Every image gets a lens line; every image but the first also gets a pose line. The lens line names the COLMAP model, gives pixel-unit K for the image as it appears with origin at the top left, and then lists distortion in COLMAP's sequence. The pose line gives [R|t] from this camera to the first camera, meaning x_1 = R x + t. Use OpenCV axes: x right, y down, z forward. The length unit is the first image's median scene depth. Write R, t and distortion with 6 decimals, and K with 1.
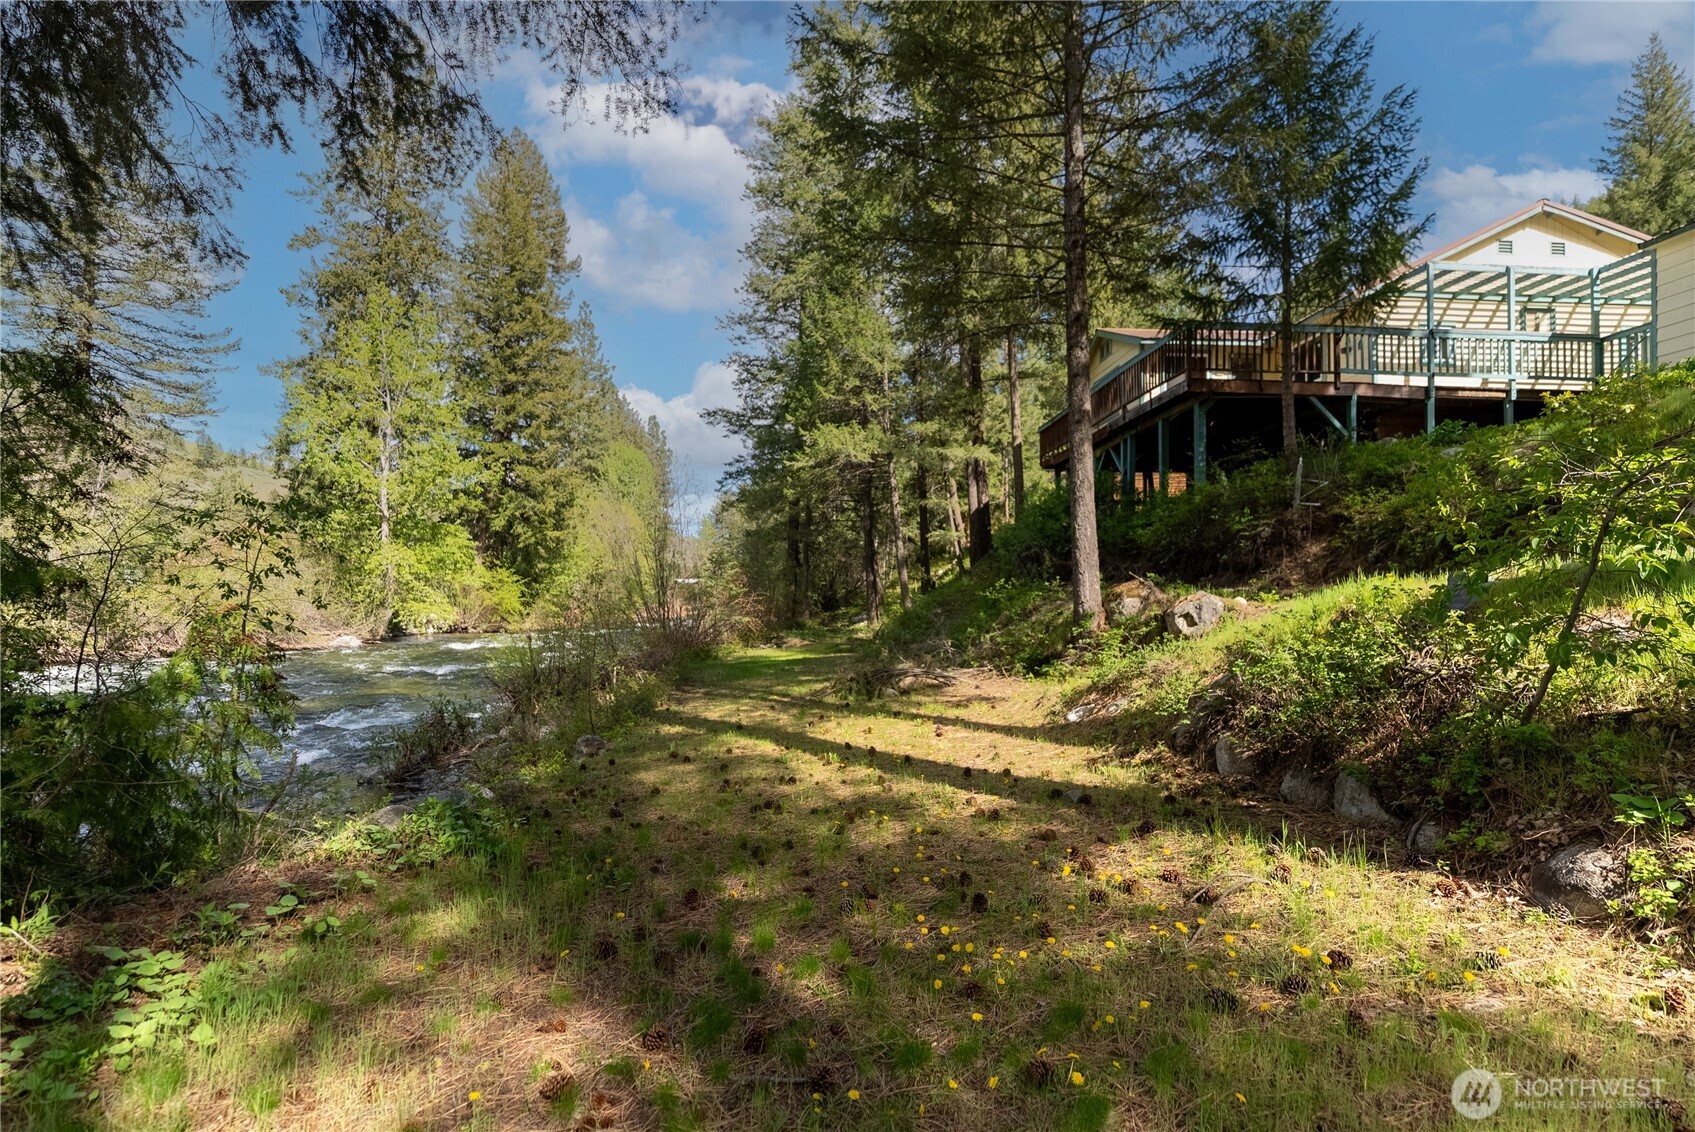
lens RADIAL K [[777.1, 0, 850.2], [0, 777.1, 570.7], [0, 0, 1]] dist [-0.001945, -0.001164]
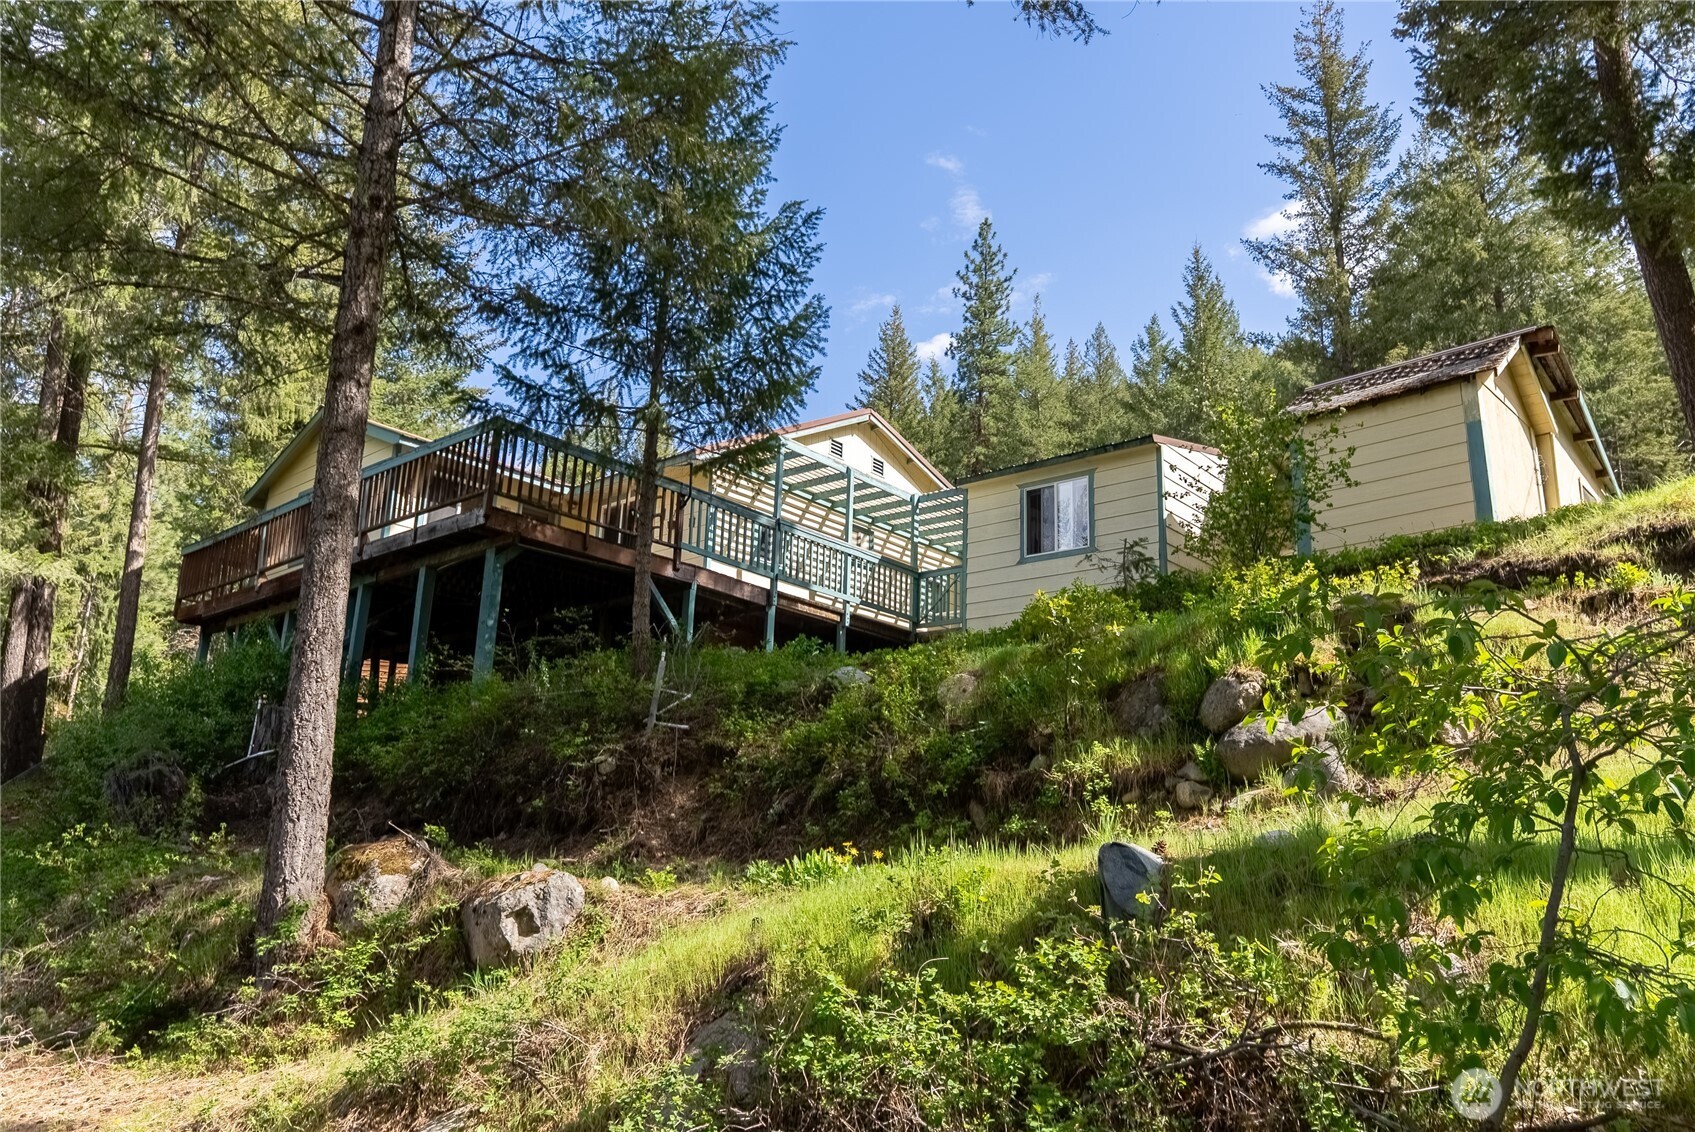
lens RADIAL K [[1152.2, 0, 840.6], [0, 1152.2, 567.4], [0, 0, 1]] dist [-0.005220, -0.007970]
pose [[0.693364, 0.198340, 0.692754, 0.005441], [-0.042495, 0.970955, -0.235458, 0.003708], [-0.719334, 0.133819, 0.681654, 0.179314]]
